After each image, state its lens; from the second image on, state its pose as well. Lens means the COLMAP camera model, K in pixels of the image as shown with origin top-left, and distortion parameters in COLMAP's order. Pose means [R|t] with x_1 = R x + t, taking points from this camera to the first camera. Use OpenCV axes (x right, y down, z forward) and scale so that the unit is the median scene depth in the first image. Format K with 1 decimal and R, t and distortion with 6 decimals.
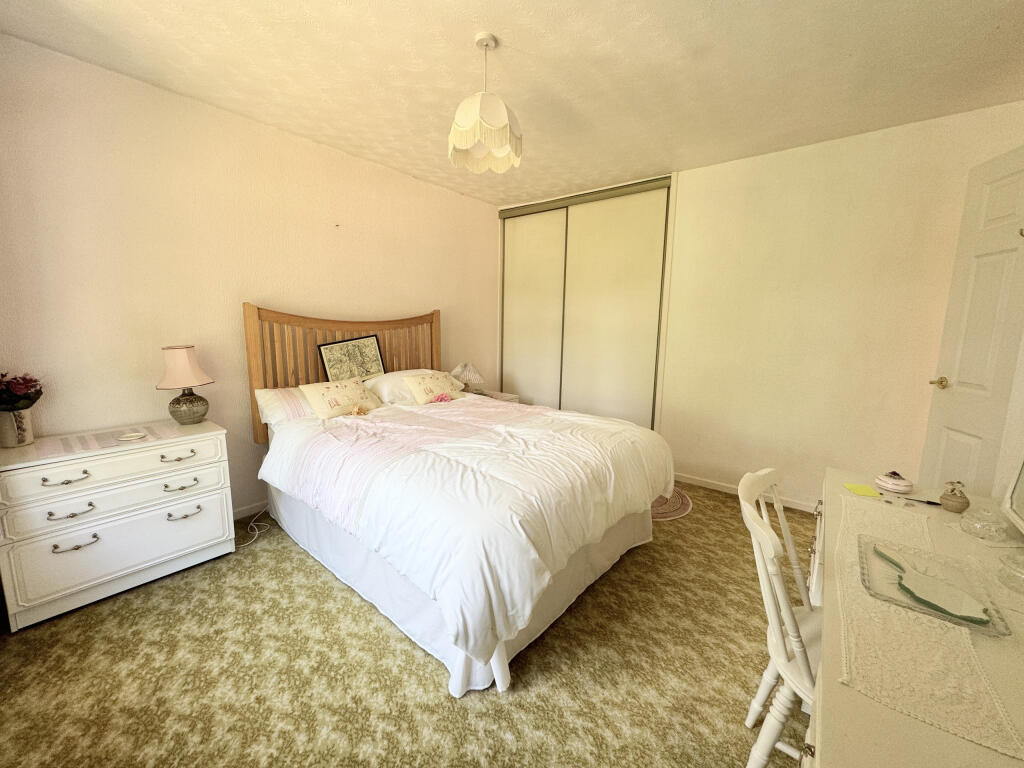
lens RADIAL K [[406.3, 0, 513.3], [0, 406.3, 383.9], [0, 0, 1]] dist [0.000212, -0.000256]
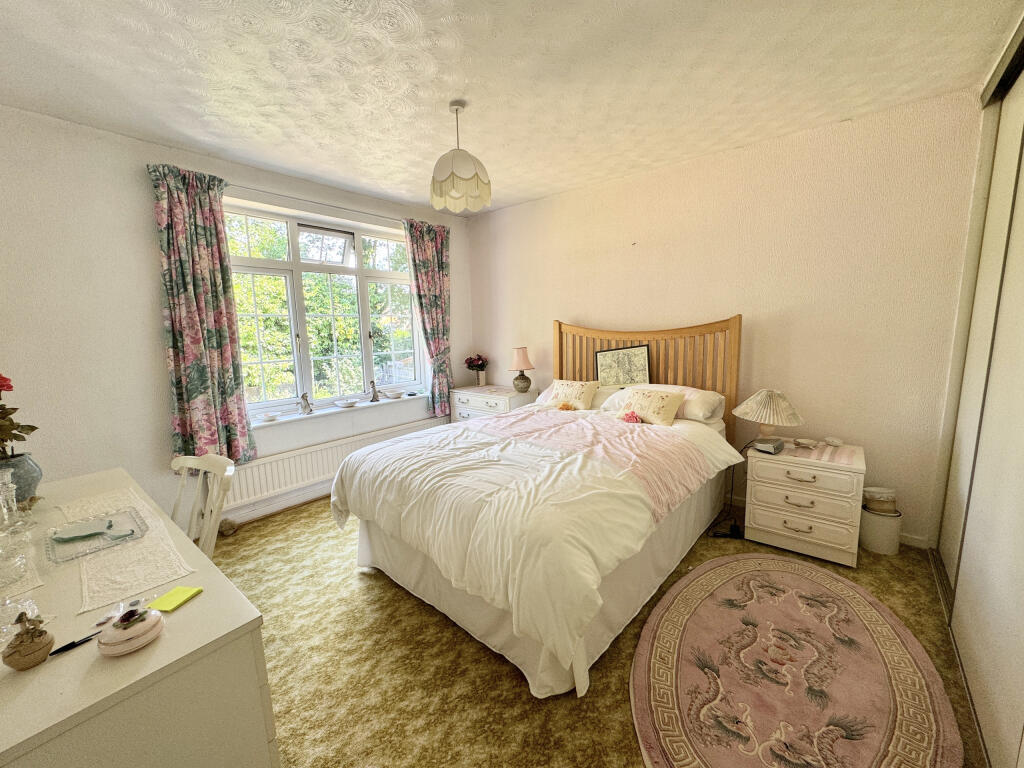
lens RADIAL K [[406.3, 0, 513.3], [0, 406.3, 383.9], [0, 0, 1]] dist [0.000212, -0.000256]
pose [[-0.015971, 0.133922, -0.990863, 0.983257], [-0.126276, 0.982785, 0.134865, -0.175021], [0.991867, 0.127276, 0.001215, 1.008586]]
